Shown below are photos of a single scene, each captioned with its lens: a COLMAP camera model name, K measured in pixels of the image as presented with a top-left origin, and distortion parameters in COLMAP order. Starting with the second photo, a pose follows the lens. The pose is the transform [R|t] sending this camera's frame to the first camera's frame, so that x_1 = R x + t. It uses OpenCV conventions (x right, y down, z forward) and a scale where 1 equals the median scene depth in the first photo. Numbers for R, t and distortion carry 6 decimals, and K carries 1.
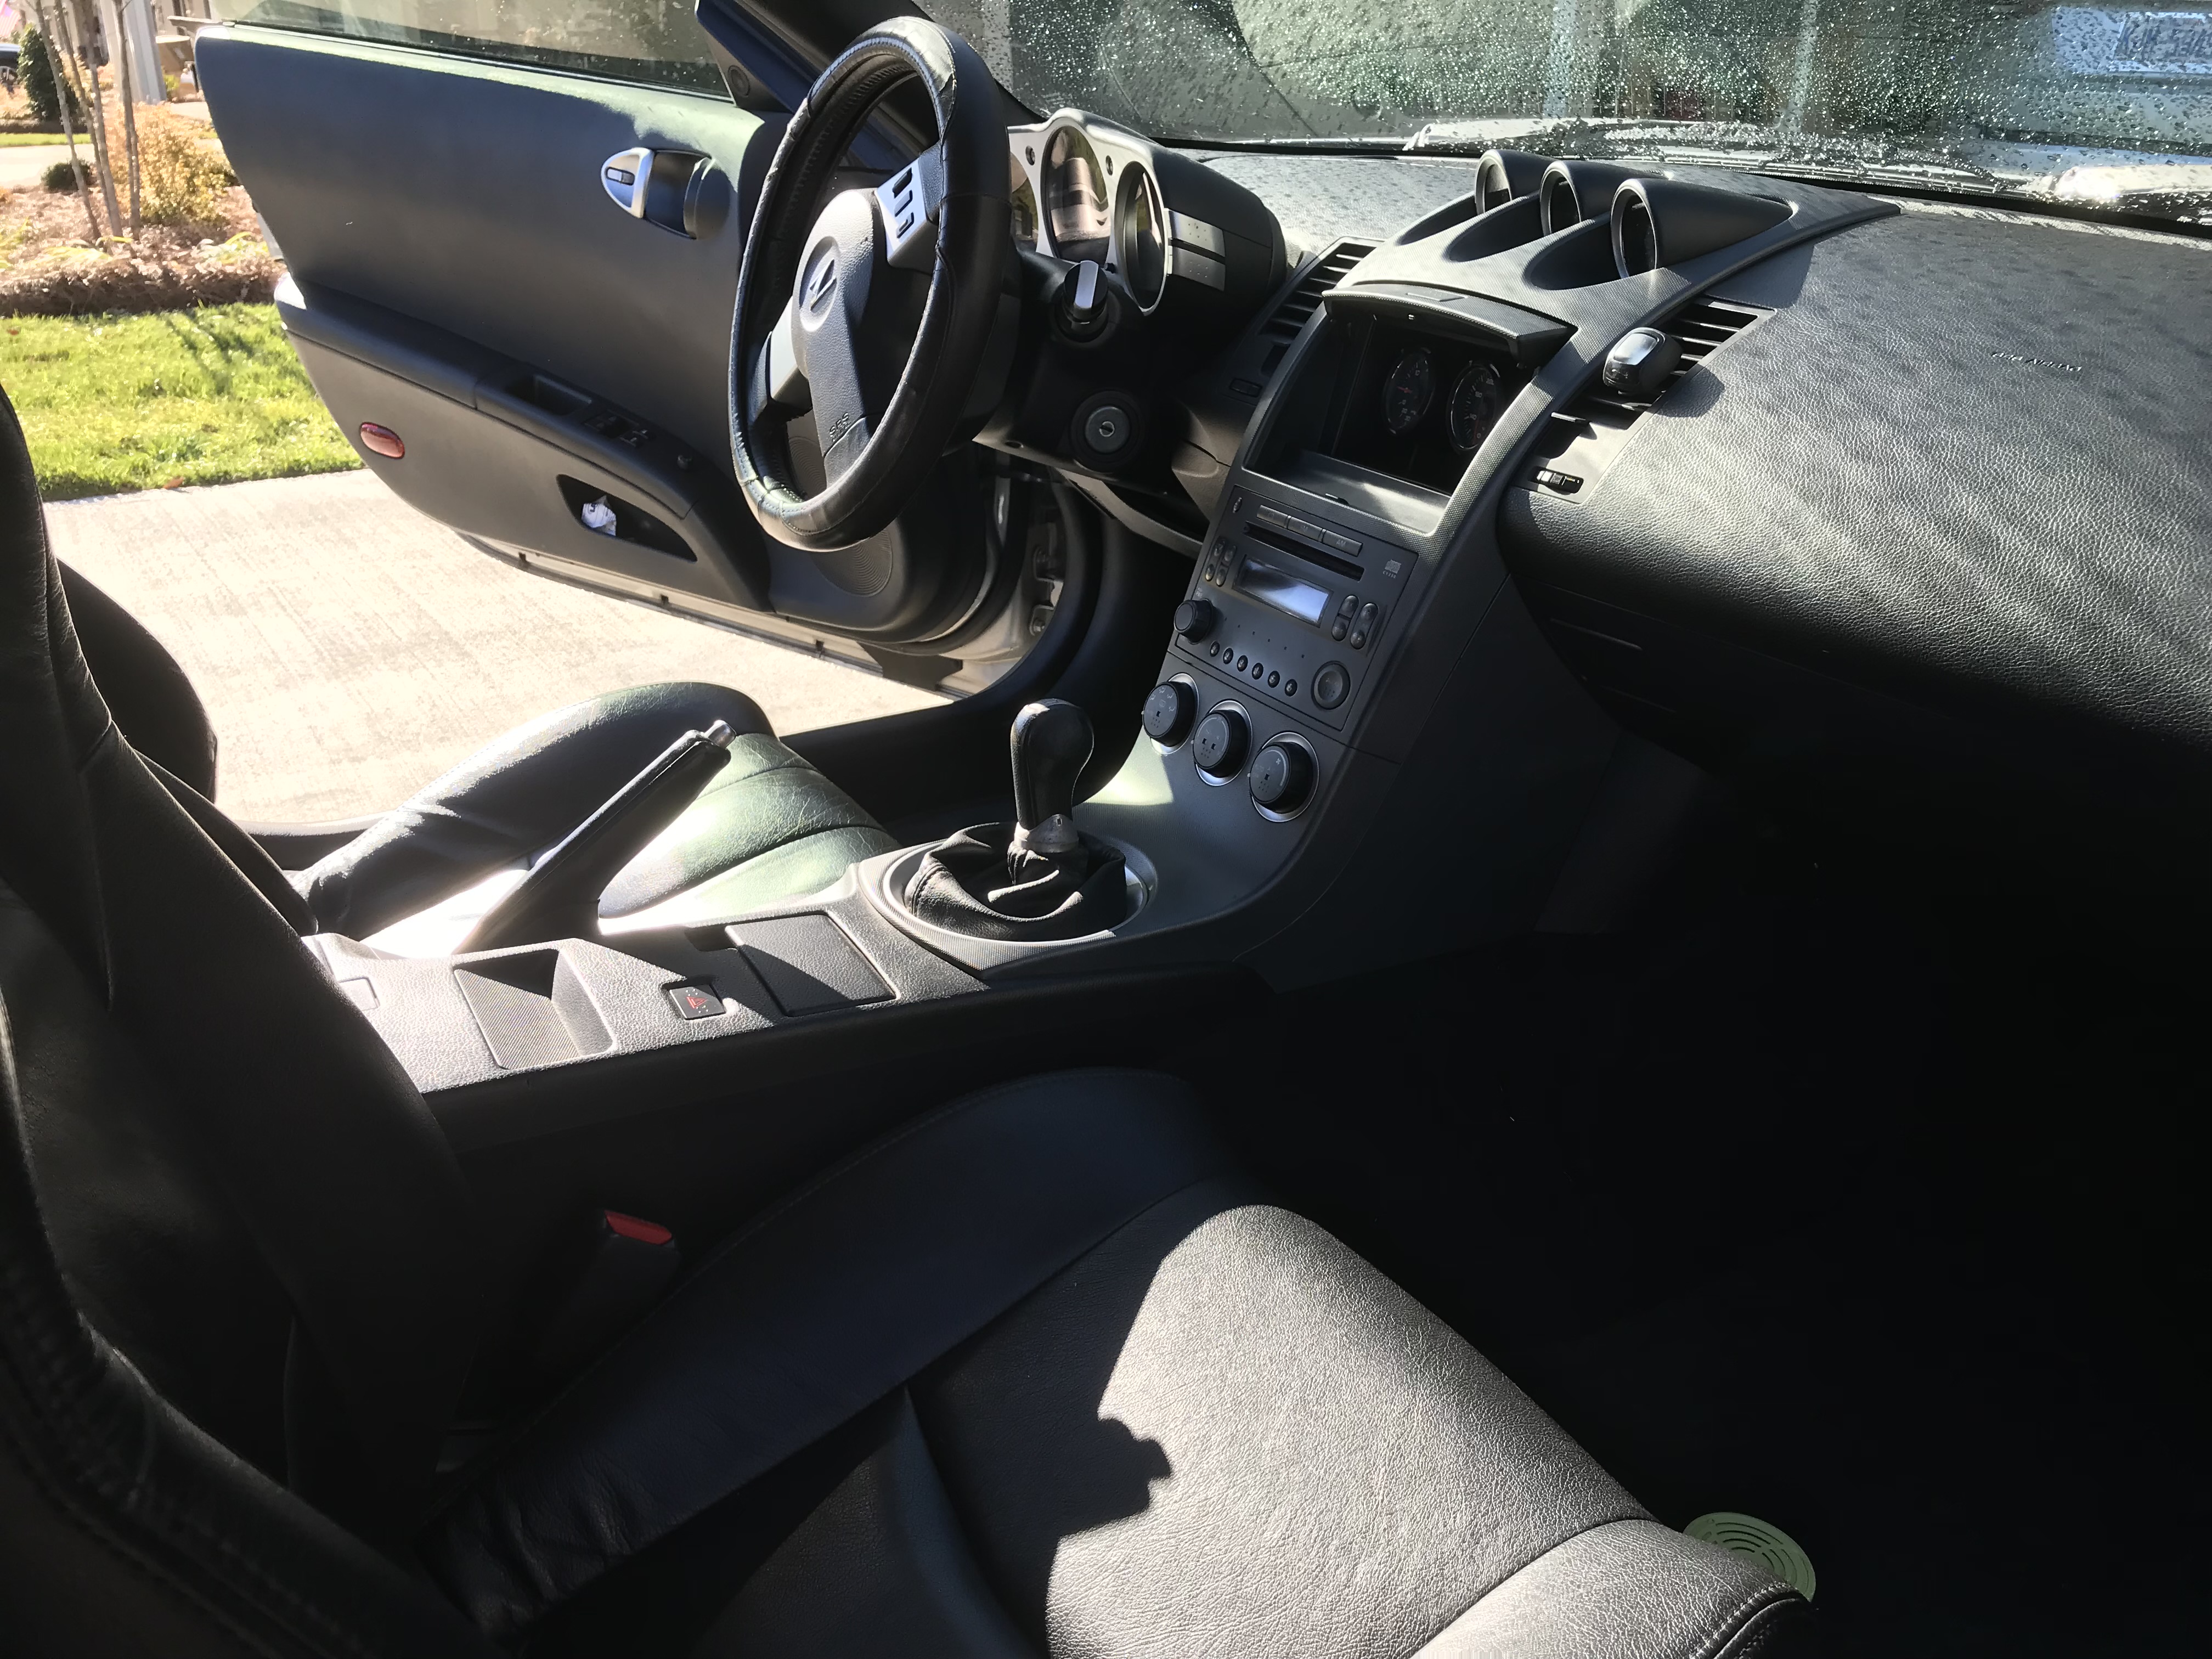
lens RADIAL K [[1789.8, 0, 1105.6], [0, 1789.8, 829.5], [0, 0, 1]] dist [-0.013837, 0.007569]
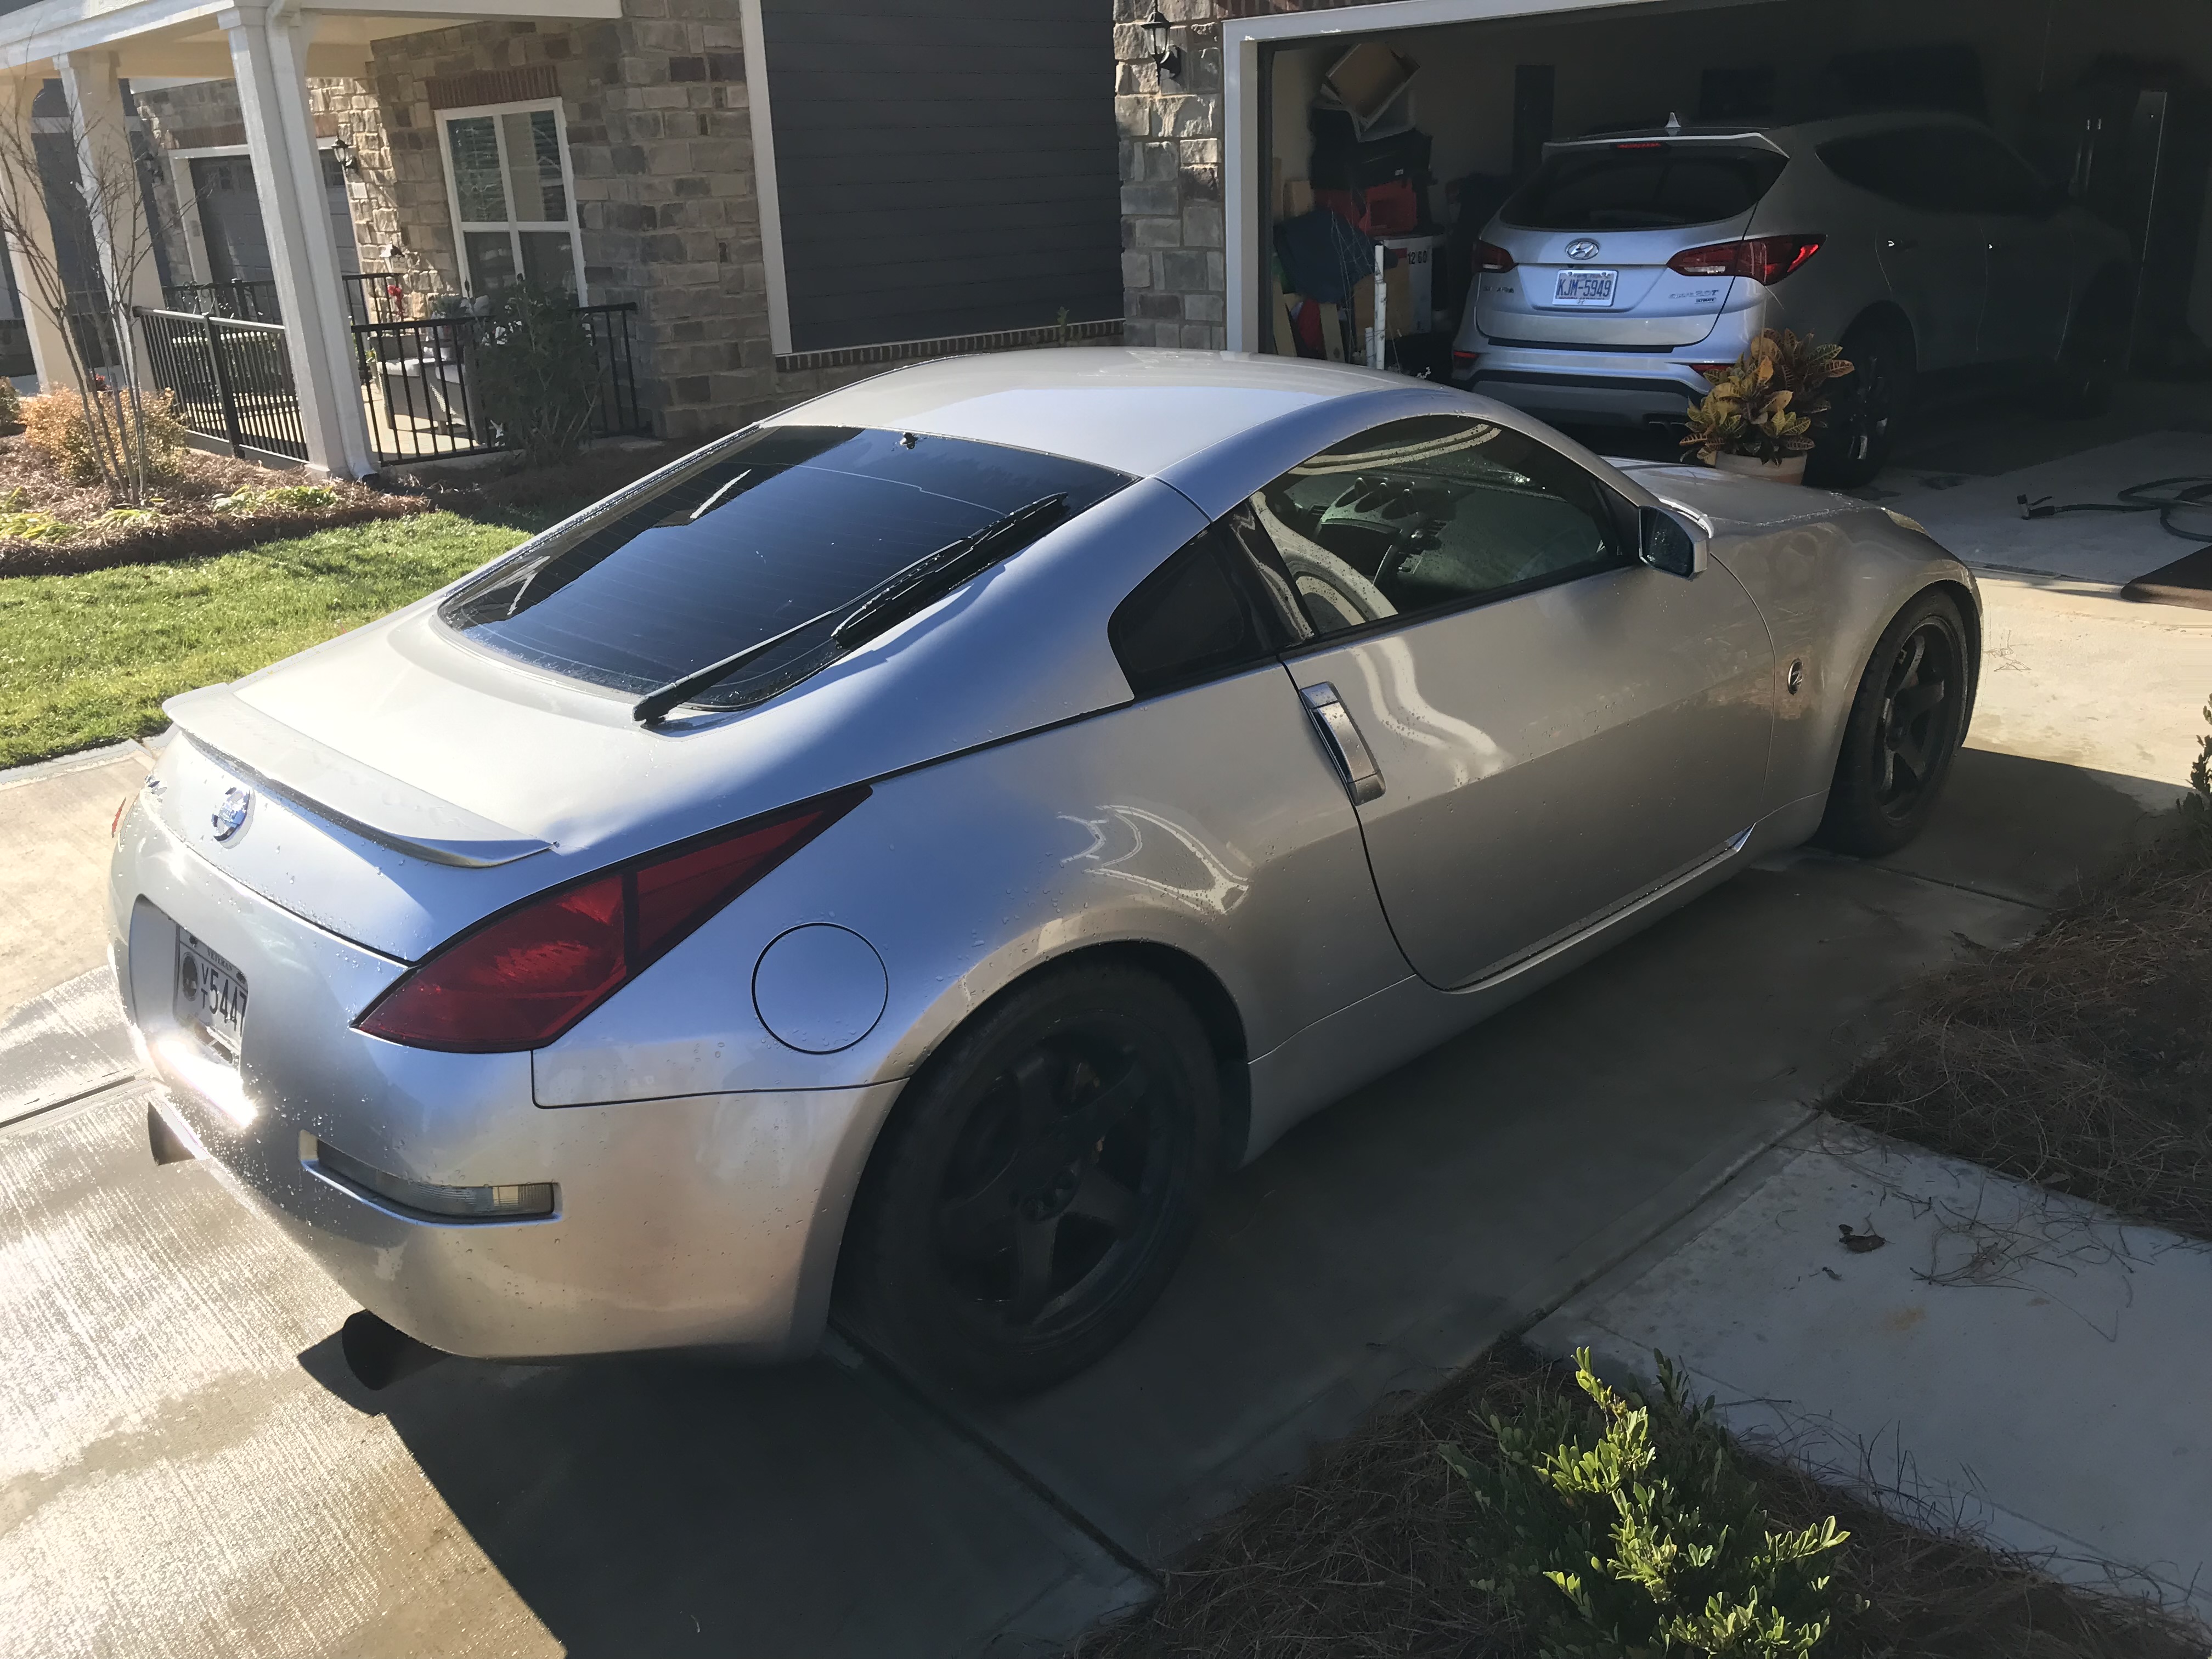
lens RADIAL K [[1789.8, 0, 1106.2], [0, 1789.8, 819.8], [0, 0, 1]] dist [-0.013837, 0.007569]
pose [[0.972051, -0.112359, 0.206138, -1.134866], [0.128631, 0.989408, -0.067270, 0.479281], [-0.196396, 0.091906, 0.976208, -2.402476]]
